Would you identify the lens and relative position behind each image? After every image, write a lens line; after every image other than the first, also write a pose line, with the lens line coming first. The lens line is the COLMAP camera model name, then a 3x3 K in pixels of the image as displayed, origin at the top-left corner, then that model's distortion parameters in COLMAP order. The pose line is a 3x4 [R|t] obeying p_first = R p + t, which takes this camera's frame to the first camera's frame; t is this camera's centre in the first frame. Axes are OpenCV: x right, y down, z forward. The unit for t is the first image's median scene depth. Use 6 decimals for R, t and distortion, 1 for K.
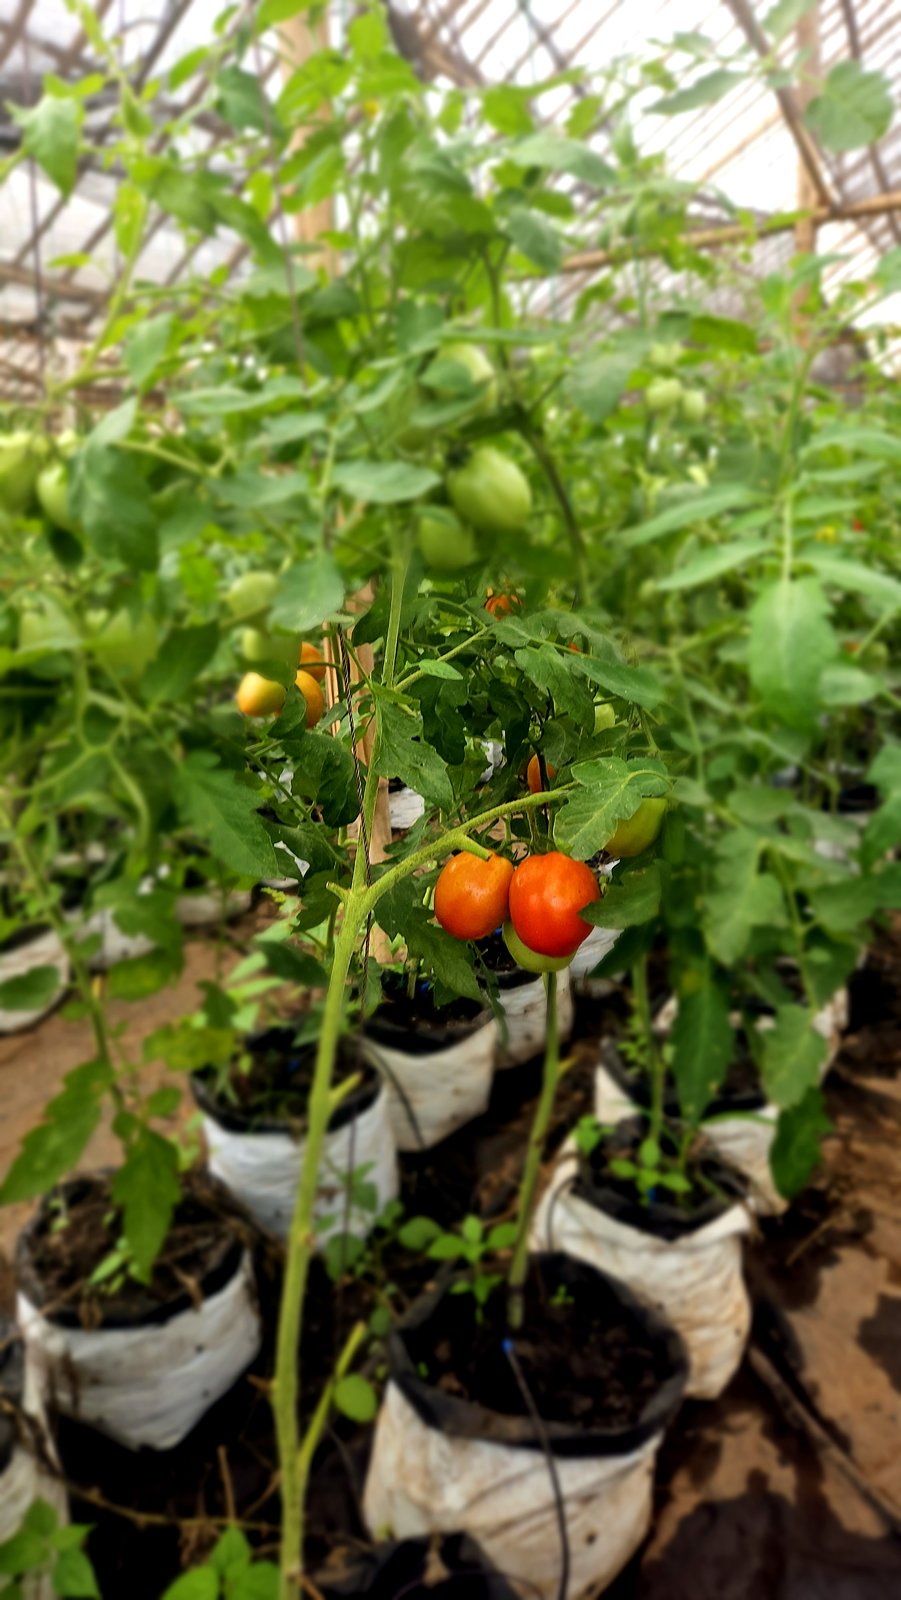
lens RADIAL K [[1457.4, 0, 449.9], [0, 1457.4, 791.9], [0, 0, 1]] dist [0.137377, -0.258061]
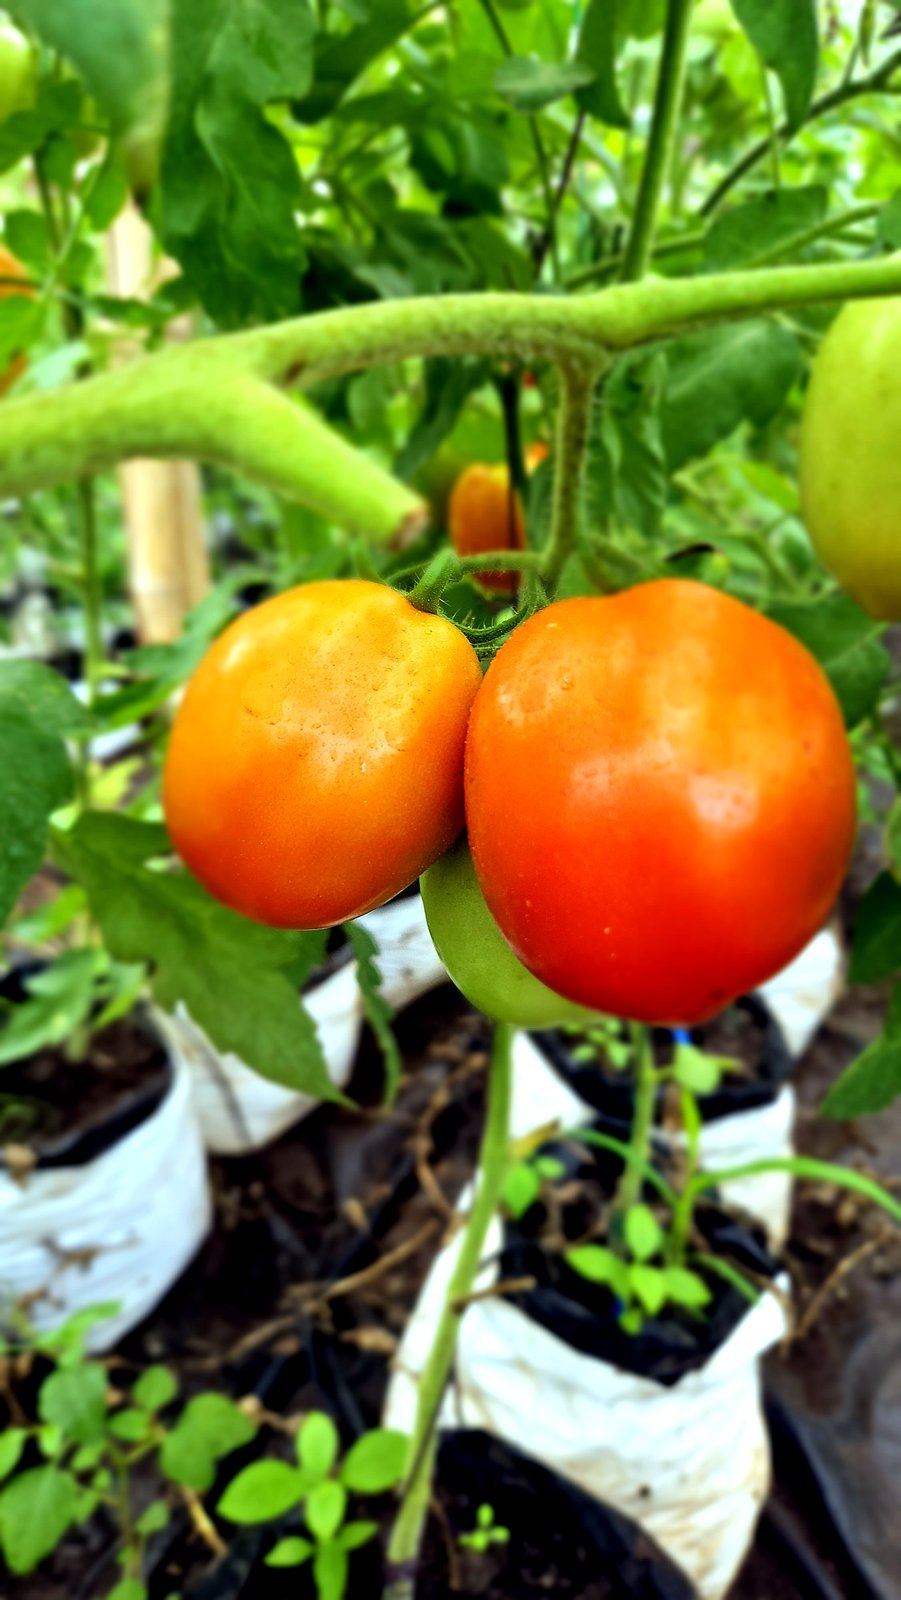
lens RADIAL K [[1457.4, 0, 449.9], [0, 1457.4, 791.9], [0, 0, 1]] dist [0.137377, -0.258061]
pose [[0.995254, 0.007527, 0.097021, 0.008961], [-0.015170, 0.996815, 0.078288, 0.033912], [-0.096123, -0.079388, 0.992199, 0.450785]]
